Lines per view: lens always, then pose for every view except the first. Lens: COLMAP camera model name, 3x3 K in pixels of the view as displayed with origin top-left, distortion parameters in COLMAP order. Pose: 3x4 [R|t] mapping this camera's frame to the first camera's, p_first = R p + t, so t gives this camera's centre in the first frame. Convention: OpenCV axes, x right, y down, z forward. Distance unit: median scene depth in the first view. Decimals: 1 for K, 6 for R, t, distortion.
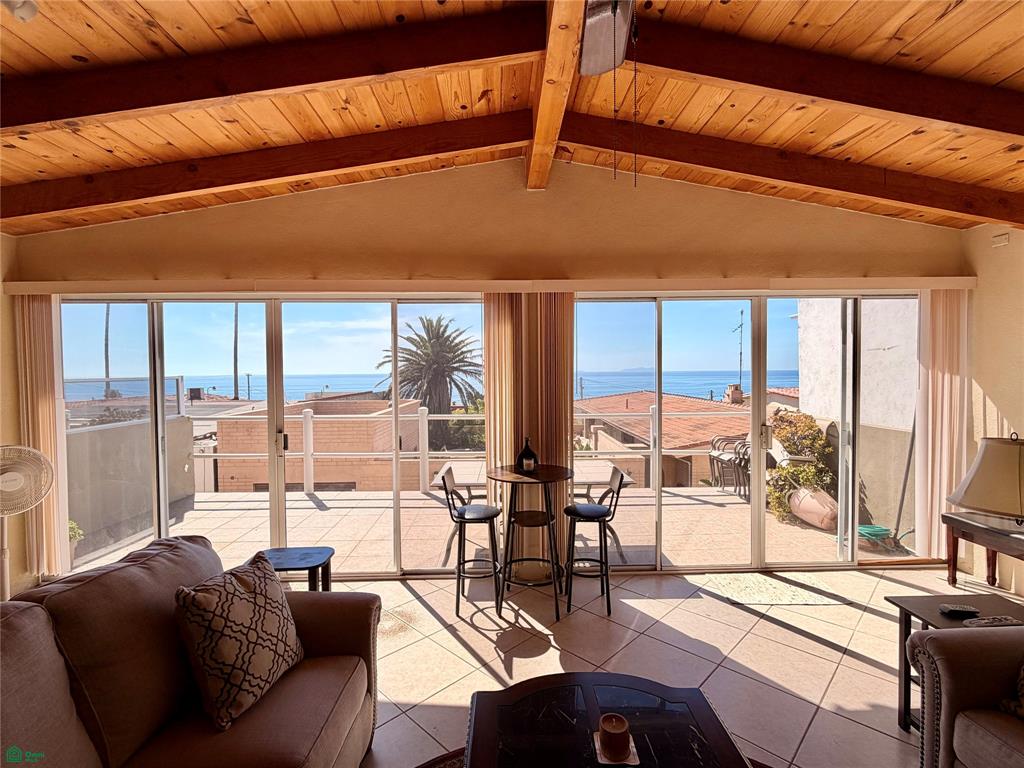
lens RADIAL K [[477.4, 0, 511.0], [0, 477.4, 383.4], [0, 0, 1]] dist [-0.002432, -0.000229]
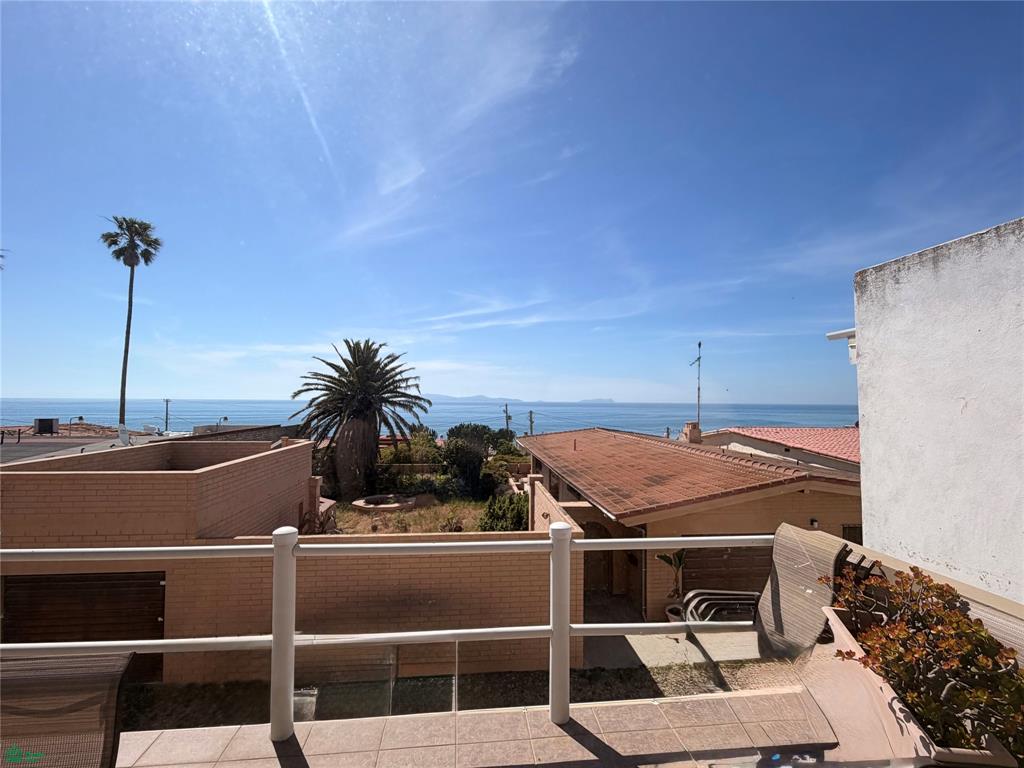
lens RADIAL K [[477.4, 0, 512.4], [0, 477.4, 384.6], [0, 0, 1]] dist [-0.002432, -0.000229]
pose [[0.996162, 0.021382, 0.084880, 0.043043], [-0.016390, 0.998119, -0.059082, -0.010742], [-0.085983, 0.057464, 0.994638, 0.110189]]
